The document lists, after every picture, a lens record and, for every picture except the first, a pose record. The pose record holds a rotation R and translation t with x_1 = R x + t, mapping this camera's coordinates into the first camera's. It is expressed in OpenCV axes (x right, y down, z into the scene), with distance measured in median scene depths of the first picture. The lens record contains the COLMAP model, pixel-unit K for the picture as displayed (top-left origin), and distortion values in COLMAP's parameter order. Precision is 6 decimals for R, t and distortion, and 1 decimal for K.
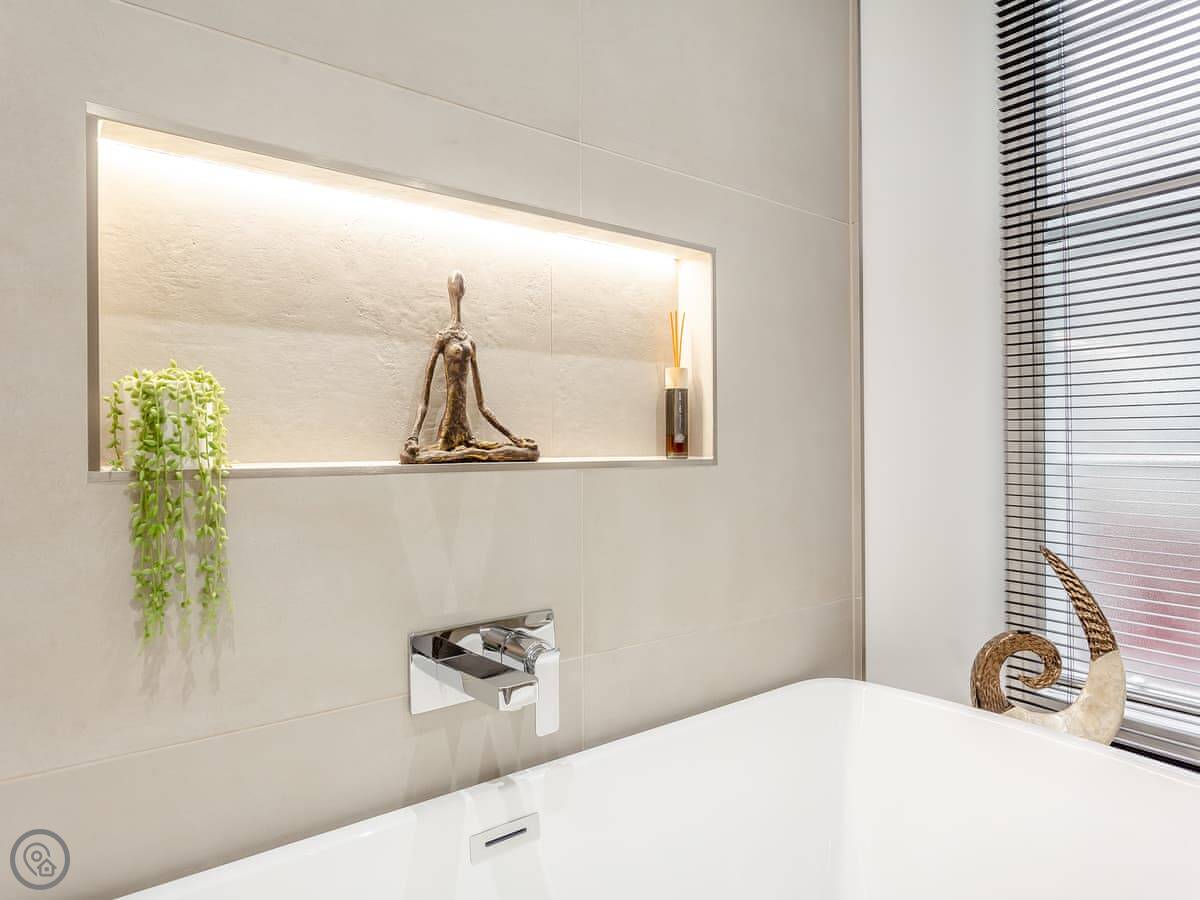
lens RADIAL K [[726.9, 0, 597.6], [0, 726.9, 448.5], [0, 0, 1]] dist [0.013447, 0.003492]
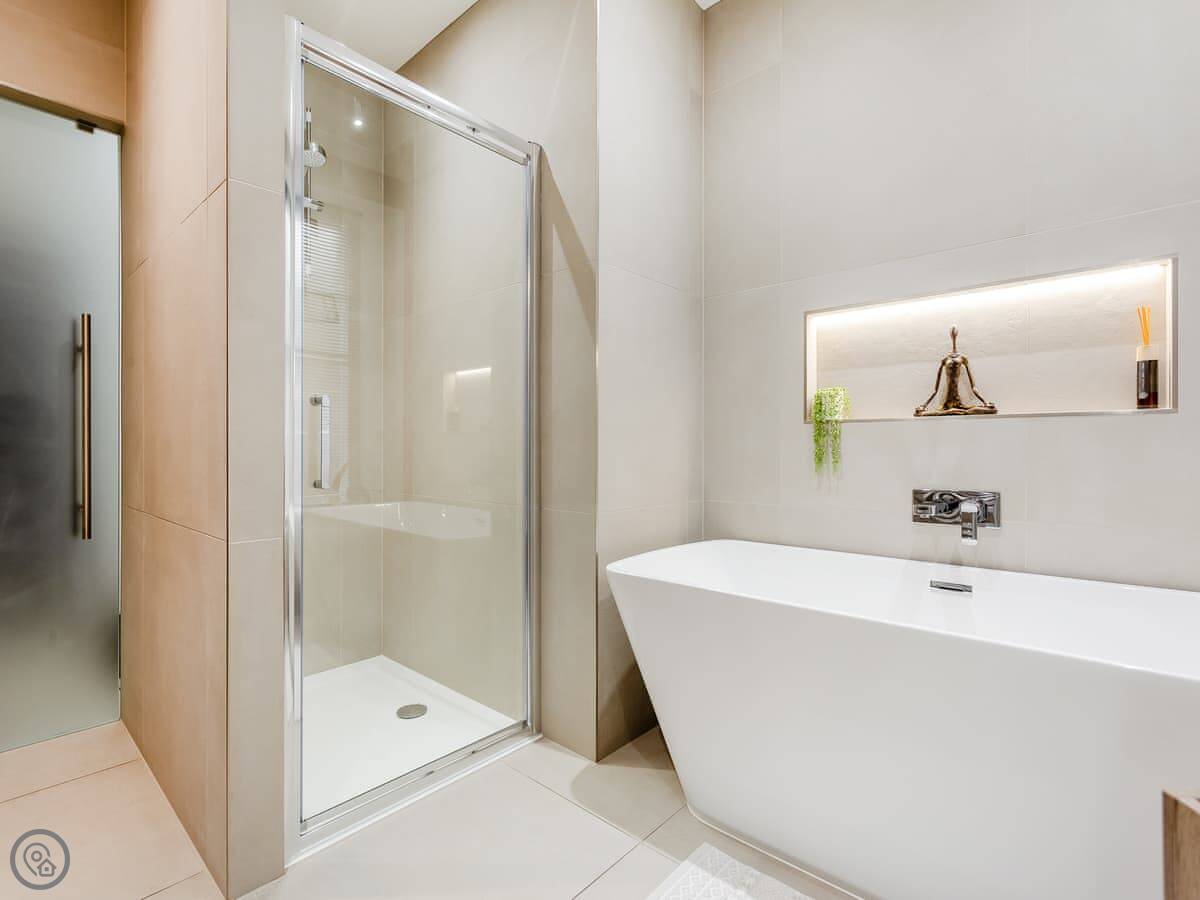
lens RADIAL K [[581.5, 0, 593.7], [0, 581.5, 445.1], [0, 0, 1]] dist [-0.000885, -0.000653]
pose [[0.196039, -0.005760, -0.980579, 1.244103], [-0.008171, 0.999938, -0.007507, 0.123193], [0.980562, 0.009484, 0.195980, -0.339490]]
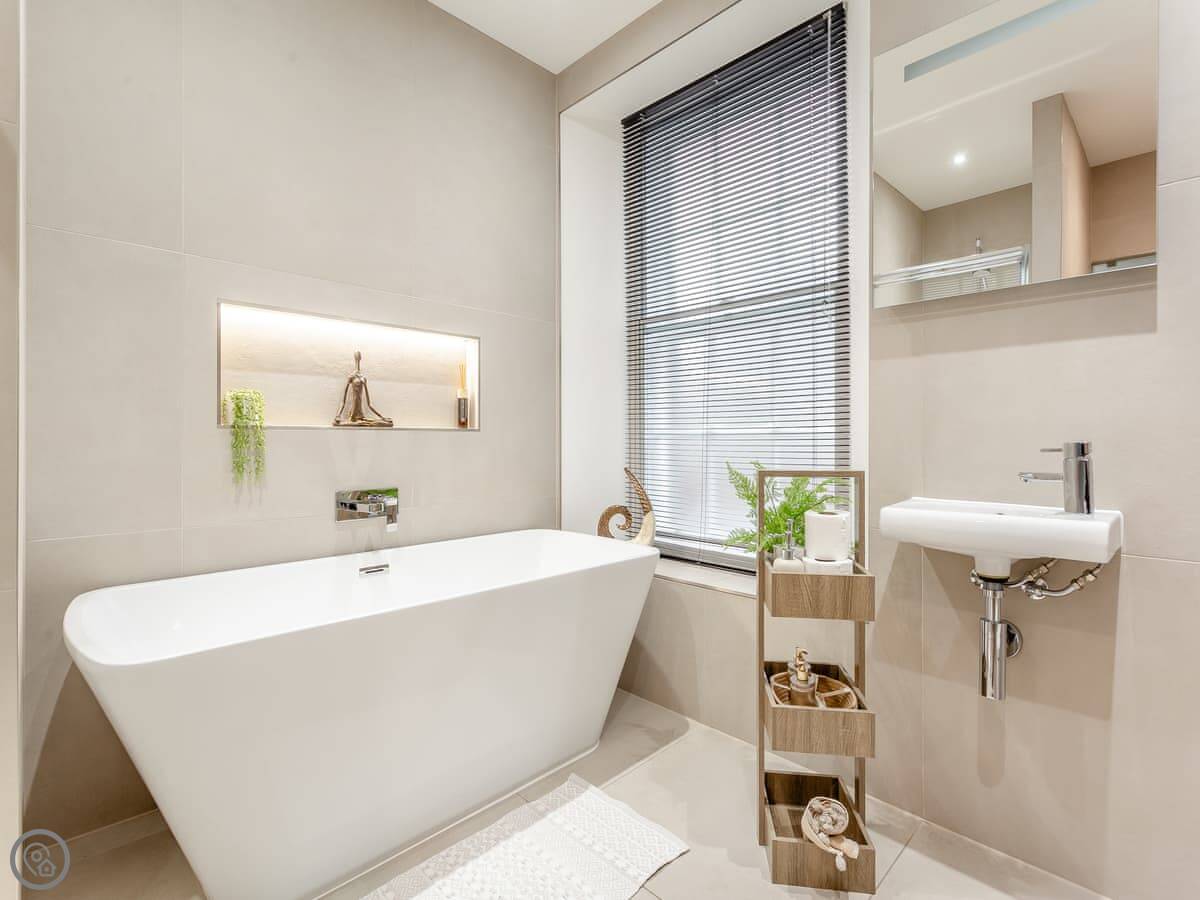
lens RADIAL K [[581.5, 0, 612.2], [0, 581.5, 432.9], [0, 0, 1]] dist [-0.000885, -0.000653]
pose [[0.986241, 0.000310, 0.165311, 0.333970], [0.003338, 0.999757, -0.021784, 0.085408], [-0.165278, 0.022036, 0.986001, -1.091101]]
